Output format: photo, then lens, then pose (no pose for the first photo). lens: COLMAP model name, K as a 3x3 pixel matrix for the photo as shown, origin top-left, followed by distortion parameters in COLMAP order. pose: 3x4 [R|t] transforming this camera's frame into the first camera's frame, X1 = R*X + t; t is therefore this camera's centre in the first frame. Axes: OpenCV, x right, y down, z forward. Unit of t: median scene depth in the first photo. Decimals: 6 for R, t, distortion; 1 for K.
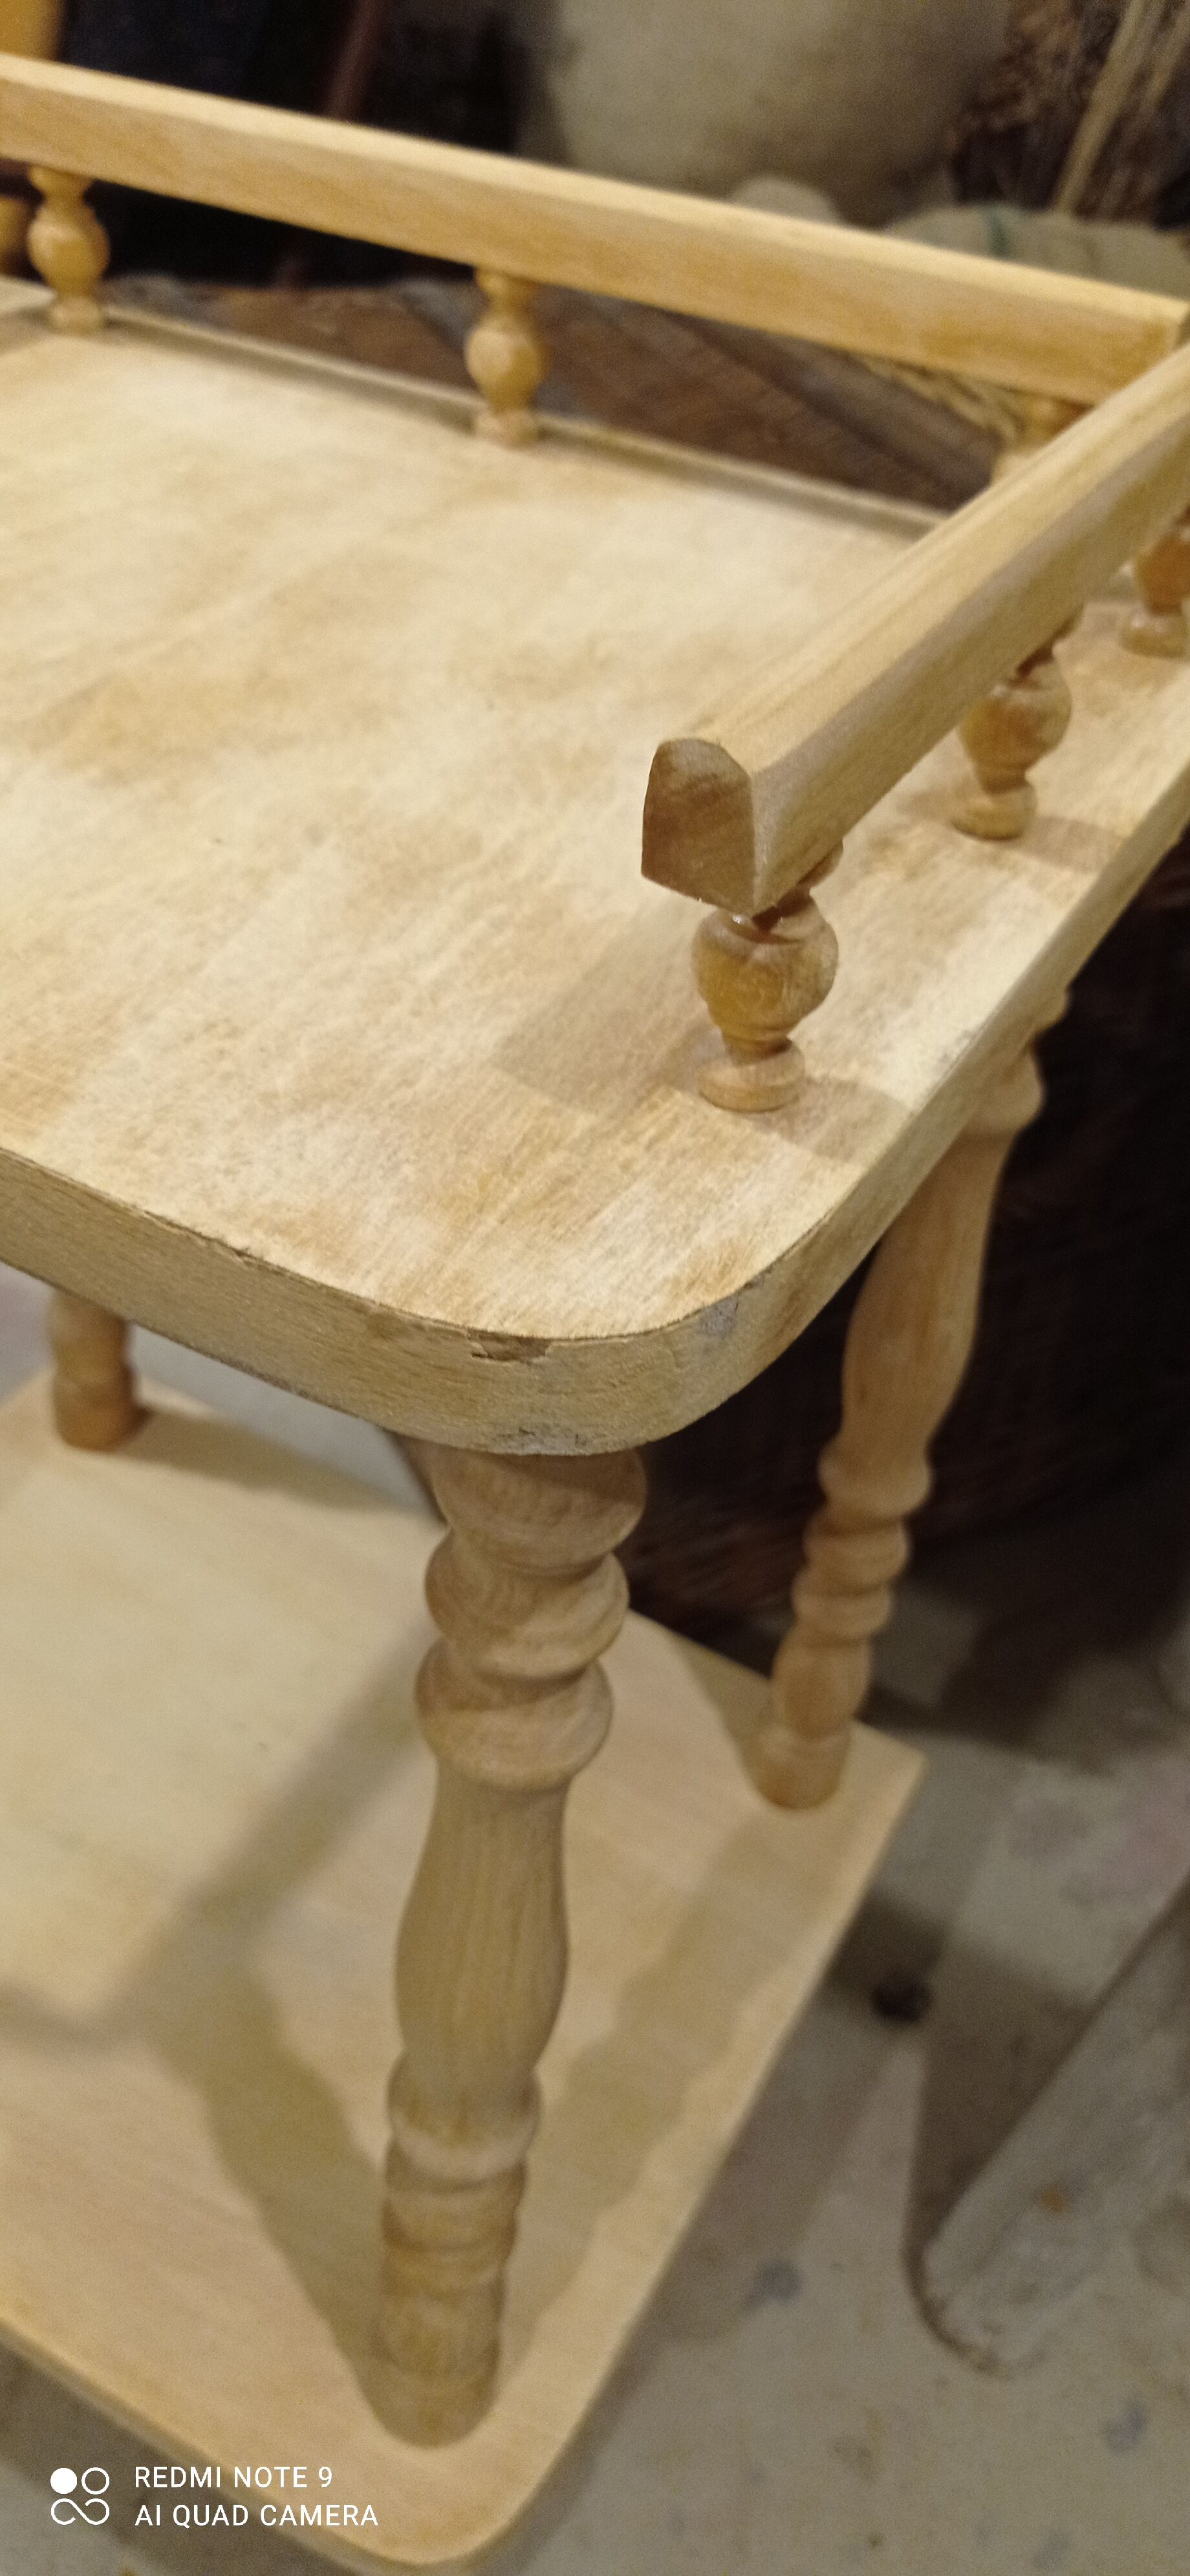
lens RADIAL K [[1980.1, 0, 595.0], [0, 1980.1, 1288.0], [0, 0, 1]] dist [-0.007539, -0.005274]
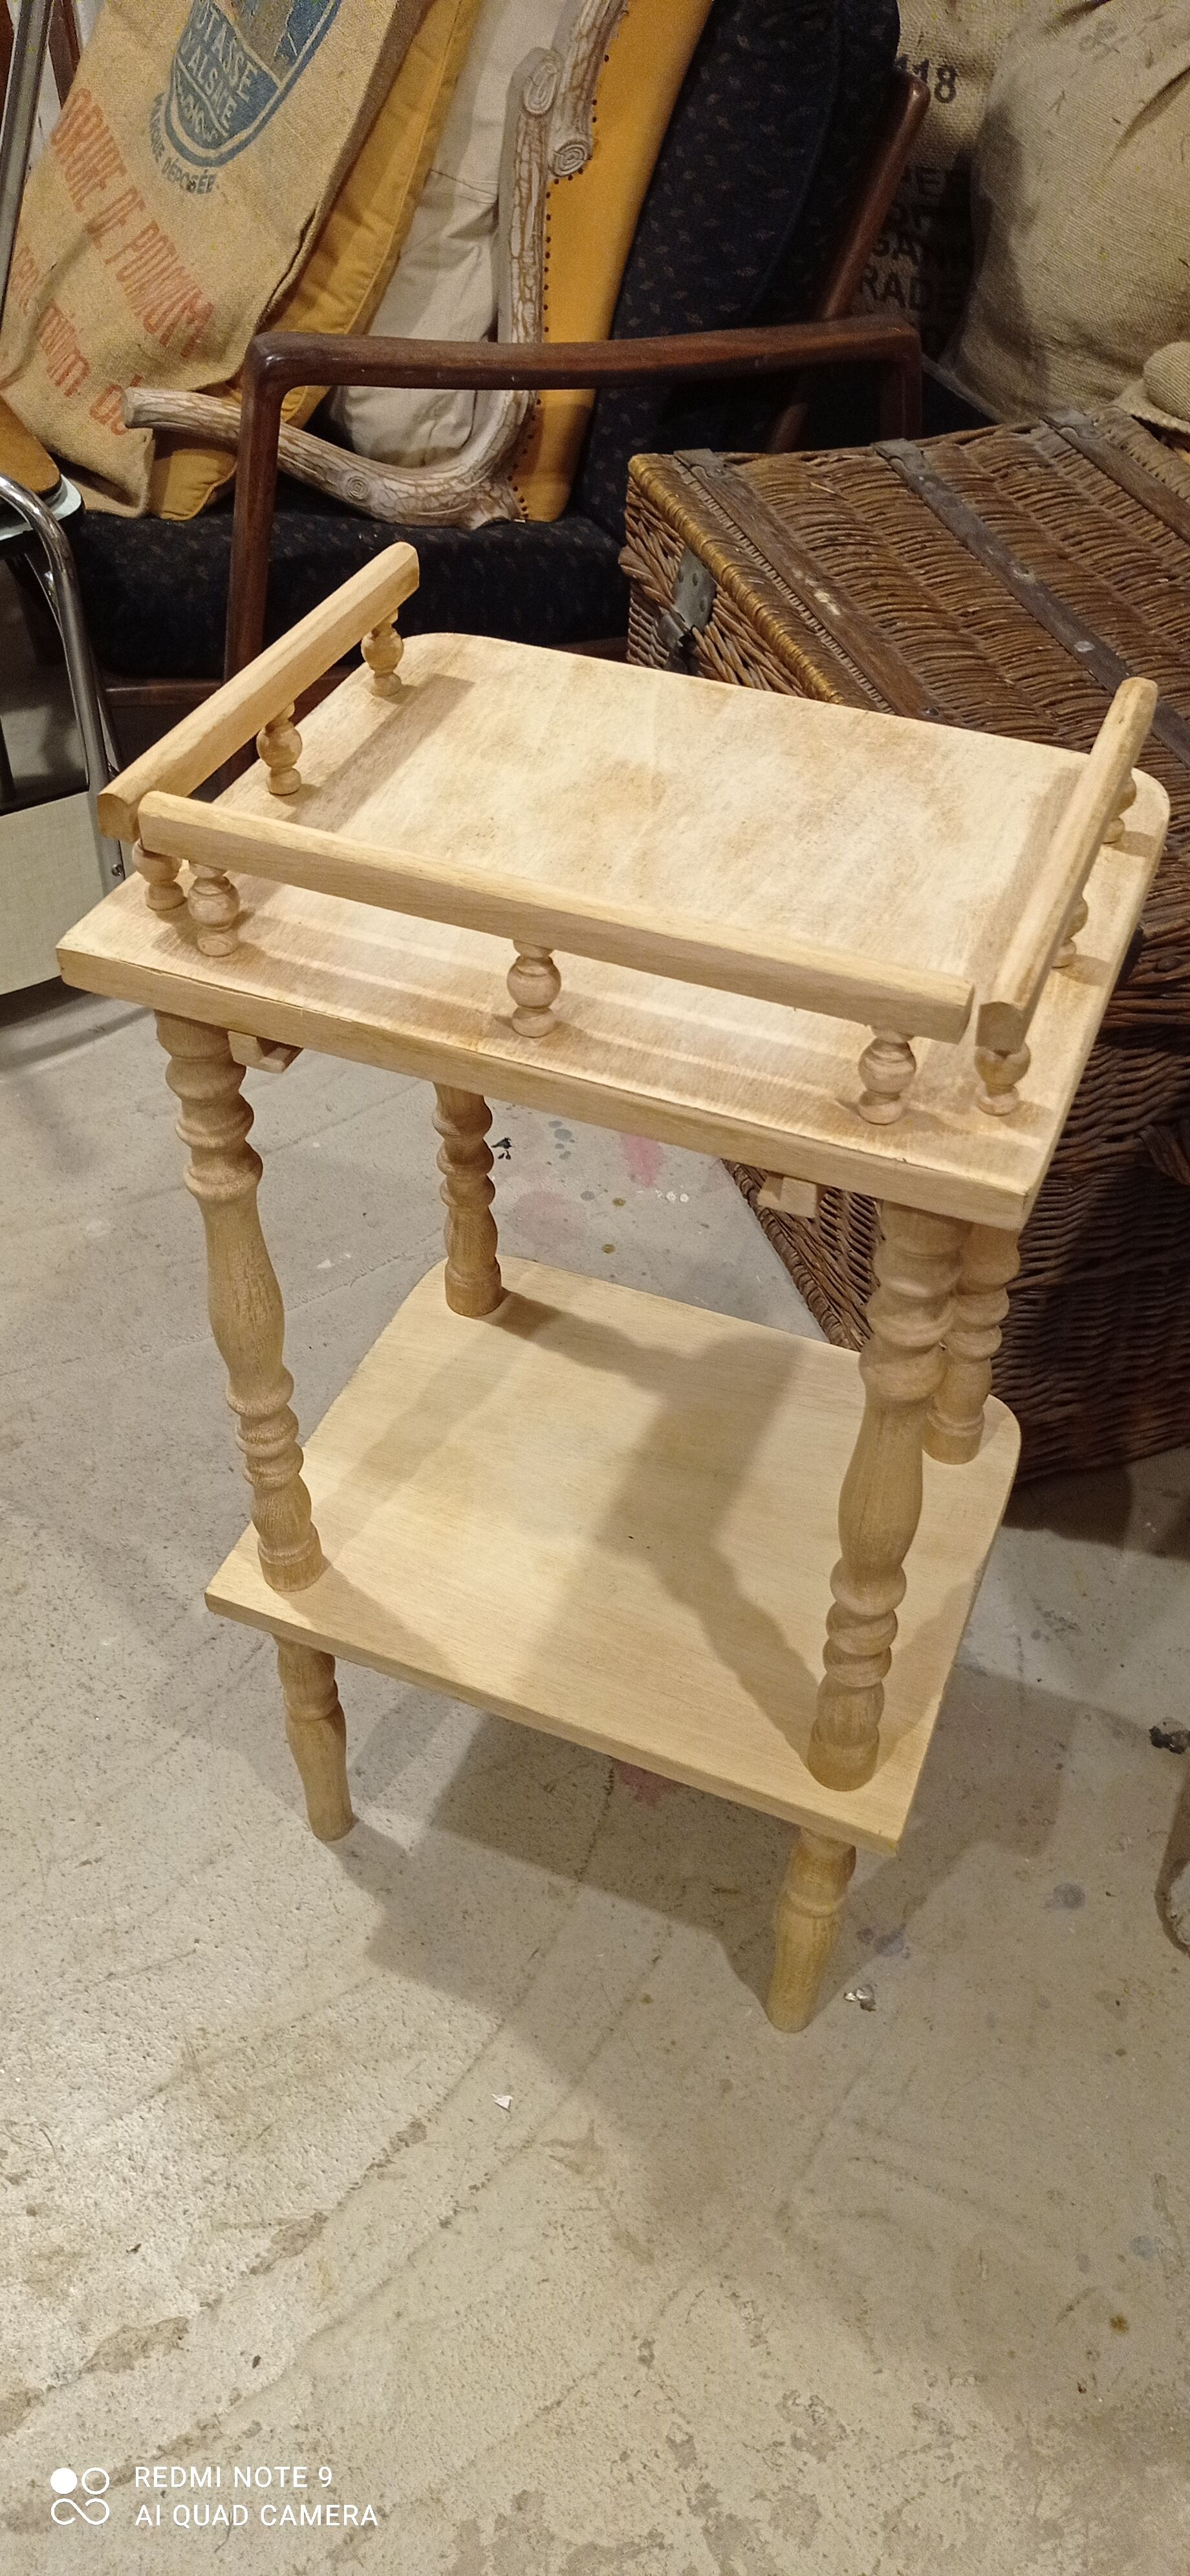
lens RADIAL K [[1950.1, 0, 585.5], [0, 1950.1, 1289.7], [0, 0, 1]] dist [0.027391, -0.005689]
pose [[0.981678, 0.069530, -0.177409, -0.052042], [-0.061095, 0.996746, 0.052579, -0.020935], [0.180488, -0.040777, 0.982732, -0.755814]]
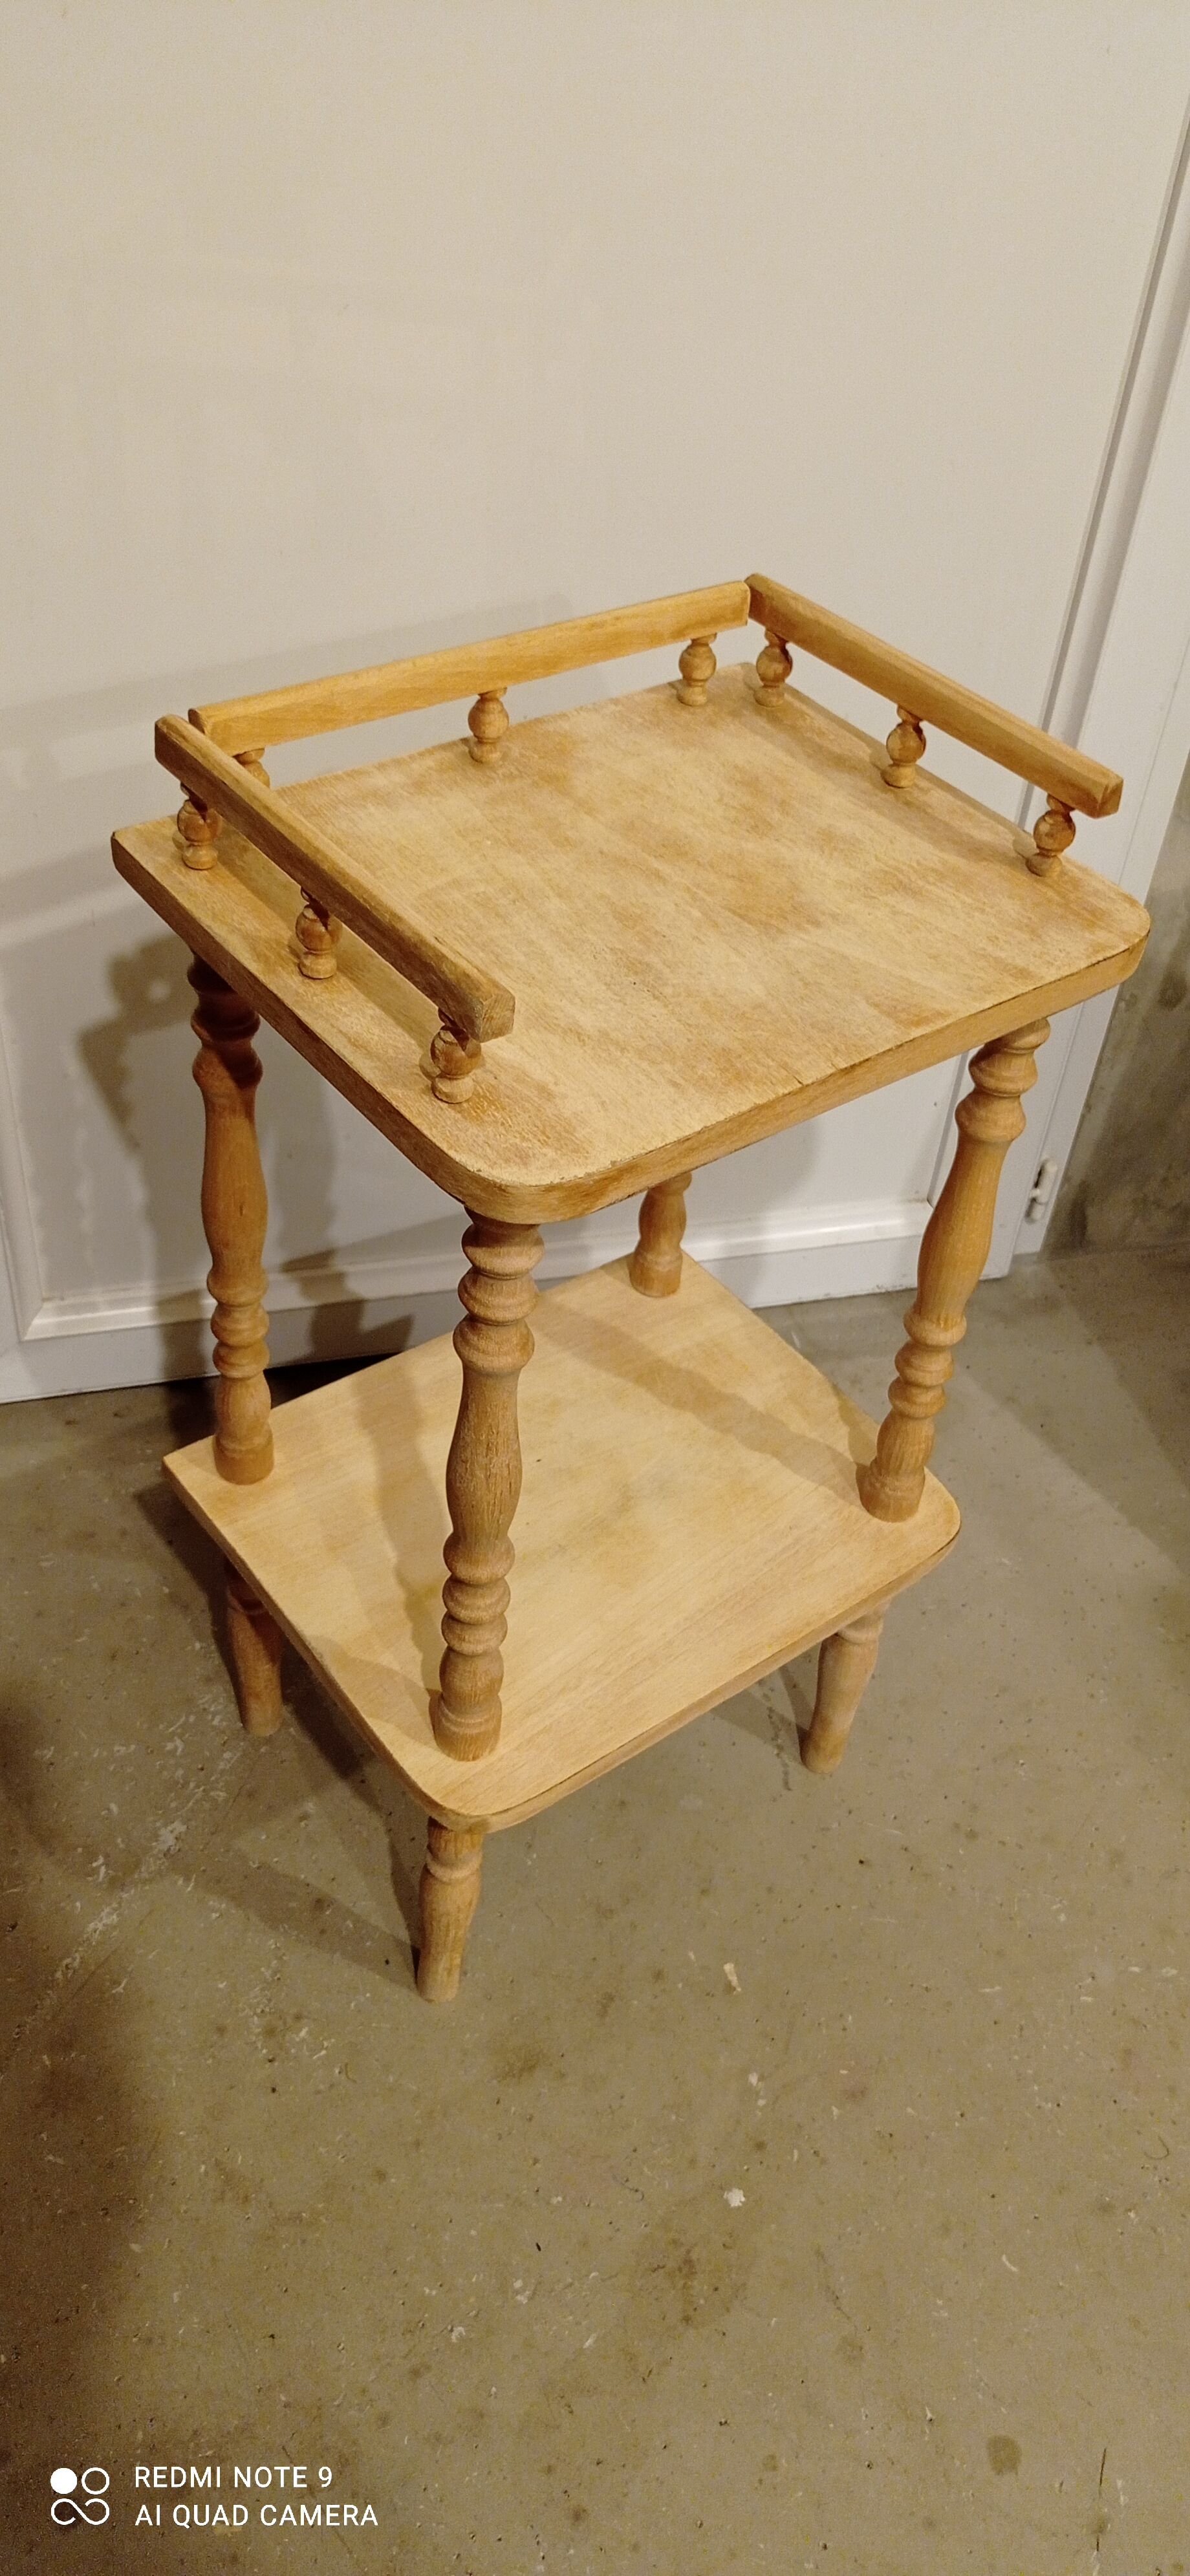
lens RADIAL K [[1914.8, 0, 574.5], [0, 1914.8, 1287.9], [0, 0, 1]] dist [0.073227, -0.000516]
pose [[0.409919, -0.644054, 0.645880, -1.438297], [0.551097, 0.739128, 0.387275, -0.654356], [-0.726814, 0.197191, 0.657919, -0.226156]]
